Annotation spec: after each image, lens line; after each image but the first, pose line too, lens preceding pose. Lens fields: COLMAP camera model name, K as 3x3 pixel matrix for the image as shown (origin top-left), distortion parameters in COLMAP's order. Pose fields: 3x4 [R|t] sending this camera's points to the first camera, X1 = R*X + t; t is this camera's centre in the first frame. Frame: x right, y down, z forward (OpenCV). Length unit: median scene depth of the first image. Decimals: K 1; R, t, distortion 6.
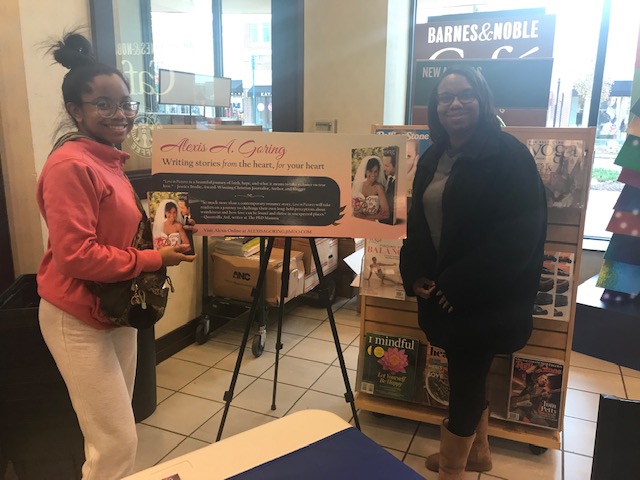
lens RADIAL K [[503.4, 0, 319.4], [0, 503.4, 238.6], [0, 0, 1]] dist [0.016351, -0.008524]
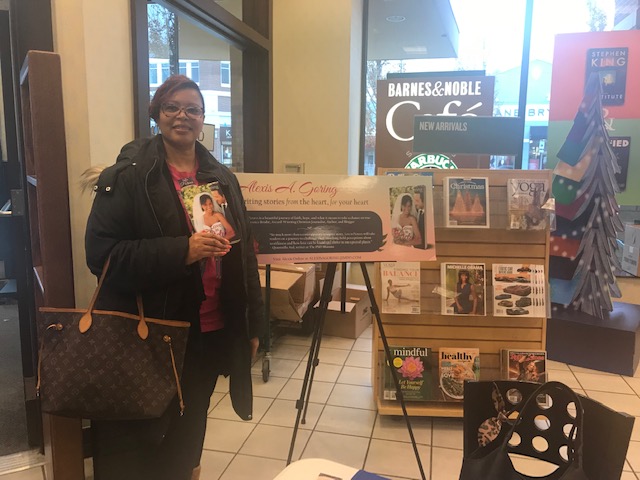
lens RADIAL K [[503.4, 0, 326.1], [0, 503.4, 240.6], [0, 0, 1]] dist [0.016351, -0.008524]
pose [[0.980105, -0.033214, 0.195681, -0.284755], [0.047878, 0.996349, -0.070688, 0.024642], [-0.192619, 0.078650, 0.978117, -0.123771]]
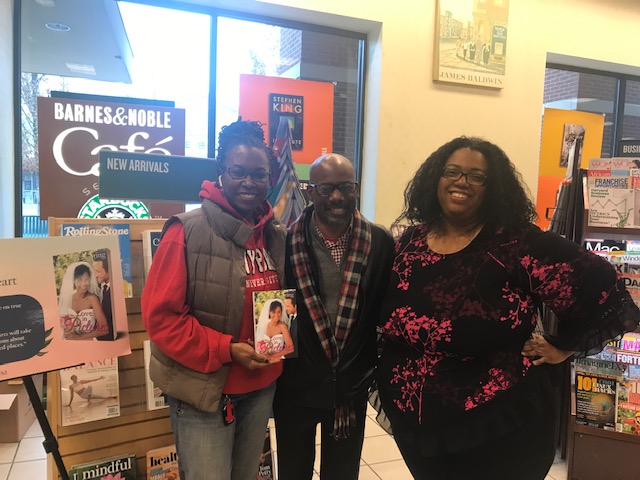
lens RADIAL K [[503.4, 0, 307.6], [0, 503.4, 239.0], [0, 0, 1]] dist [0.016351, -0.008524]
pose [[0.706511, -0.052150, 0.705778, -0.206069], [0.140863, 0.987689, -0.068029, -0.087831], [-0.693542, 0.147481, 0.705159, 0.140147]]
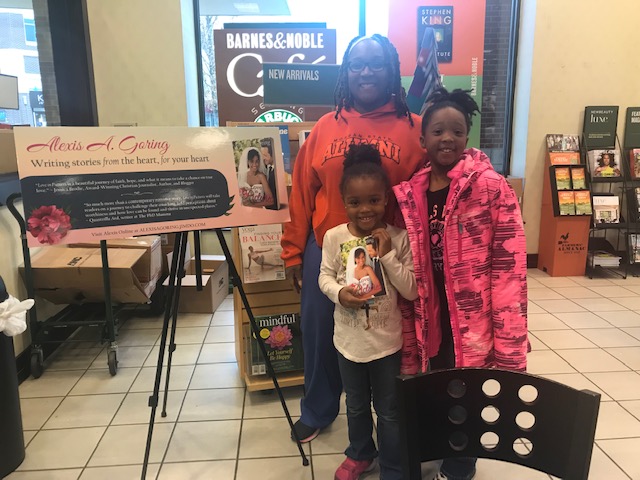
lens RADIAL K [[503.4, 0, 318.8], [0, 503.4, 236.0], [0, 0, 1]] dist [0.016351, -0.008524]
pose [[0.877697, -0.123535, 0.463020, -0.274530], [0.133997, 0.990927, 0.010377, 0.029081], [-0.460101, 0.052935, 0.886287, -0.001891]]
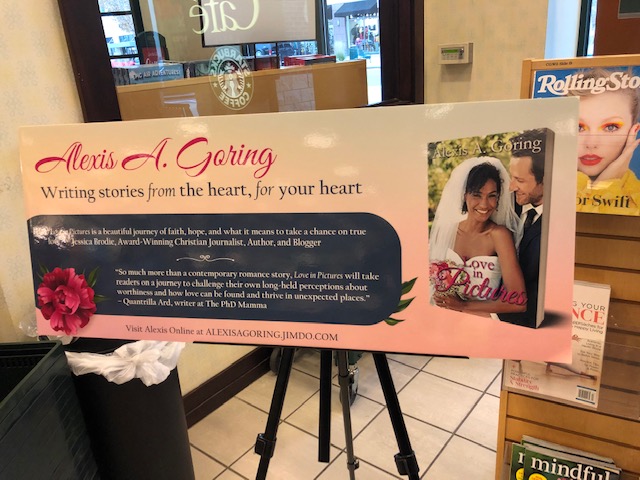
lens RADIAL K [[520.5, 0, 315.2], [0, 520.5, 239.7], [0, 0, 1]] dist [0.036095, -0.042929]
pose [[0.964748, -0.007782, -0.263059, 0.082760], [0.040798, 0.991902, 0.120278, -0.147852], [0.259993, -0.126770, 0.957253, 0.535170]]
